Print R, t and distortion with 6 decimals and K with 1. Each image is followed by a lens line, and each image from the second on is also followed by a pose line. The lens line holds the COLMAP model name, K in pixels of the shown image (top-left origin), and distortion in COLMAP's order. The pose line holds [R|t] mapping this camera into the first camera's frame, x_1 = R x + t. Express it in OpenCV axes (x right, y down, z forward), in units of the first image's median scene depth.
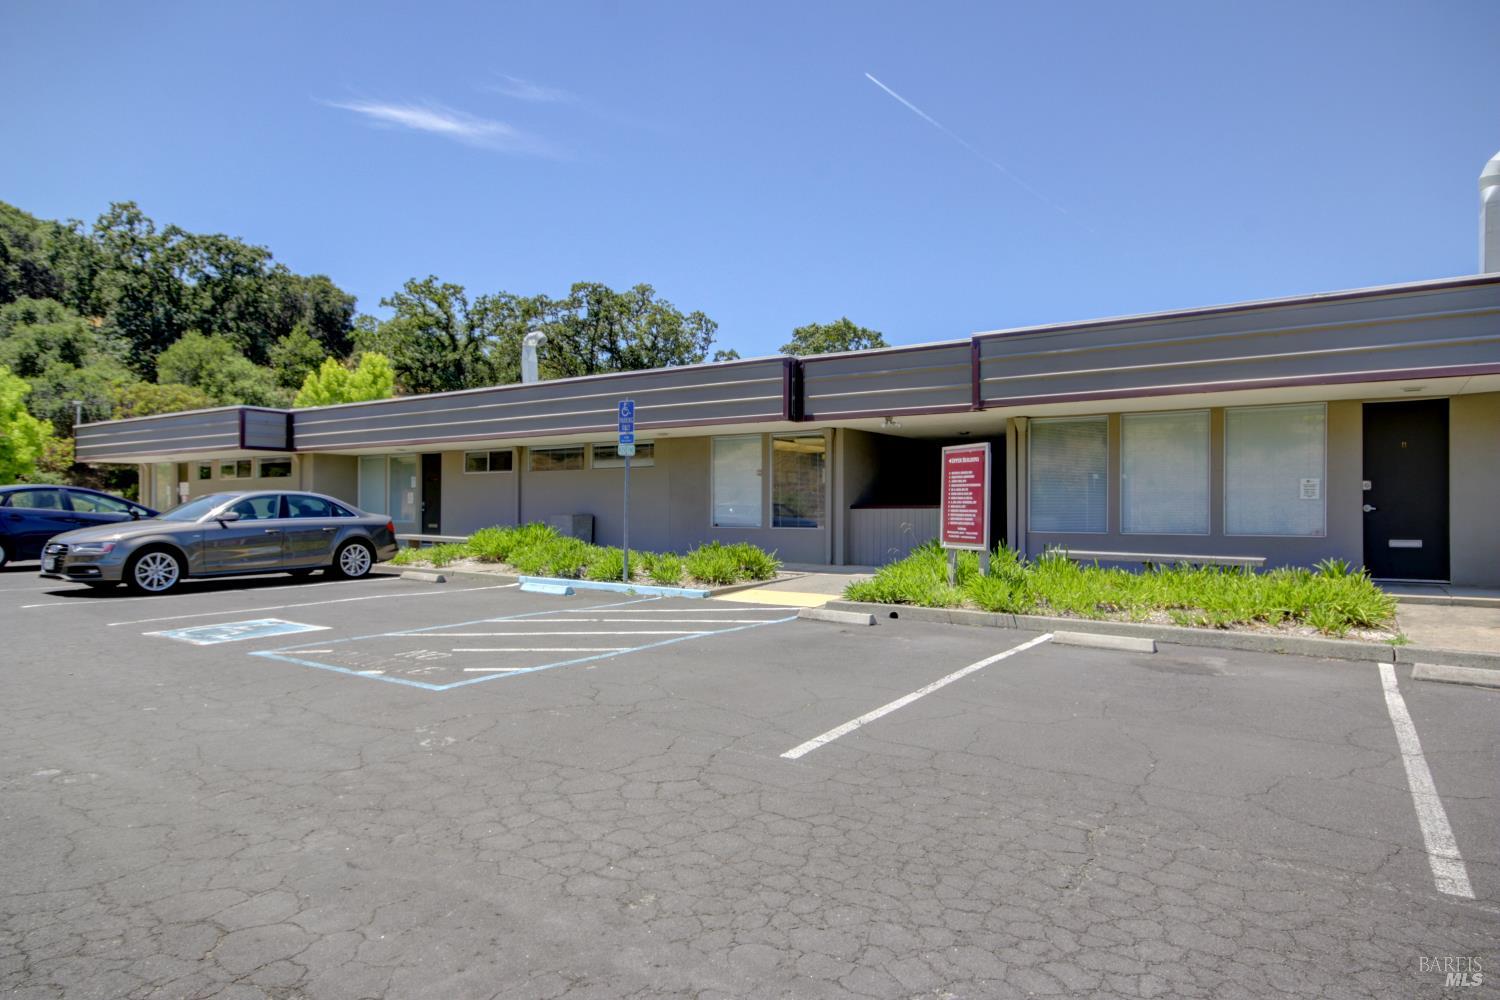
lens RADIAL K [[884.5, 0, 750.0], [0, 884.5, 500.0], [0, 0, 1]] dist [-0.003173, -0.001111]
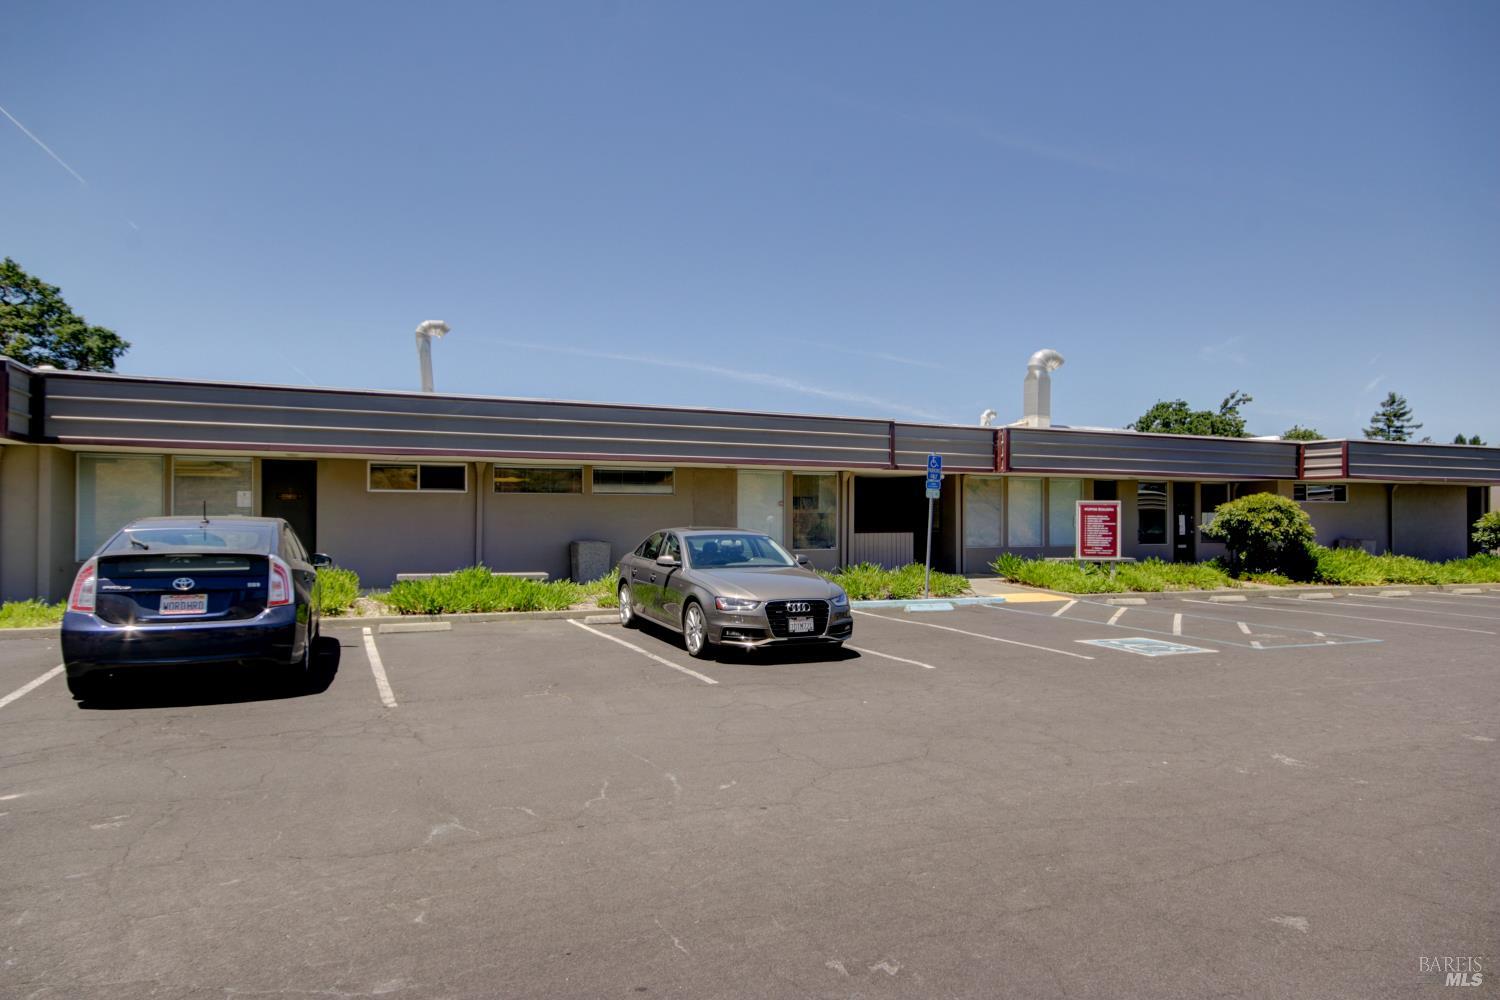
lens RADIAL K [[884.5, 0, 750.0], [0, 884.5, 500.0], [0, 0, 1]] dist [-0.003173, -0.001111]
pose [[0.514851, 0.012817, 0.857184, -0.977460], [-0.011353, 0.999902, -0.008132, -0.024786], [-0.857204, -0.005544, 0.514946, 0.420717]]
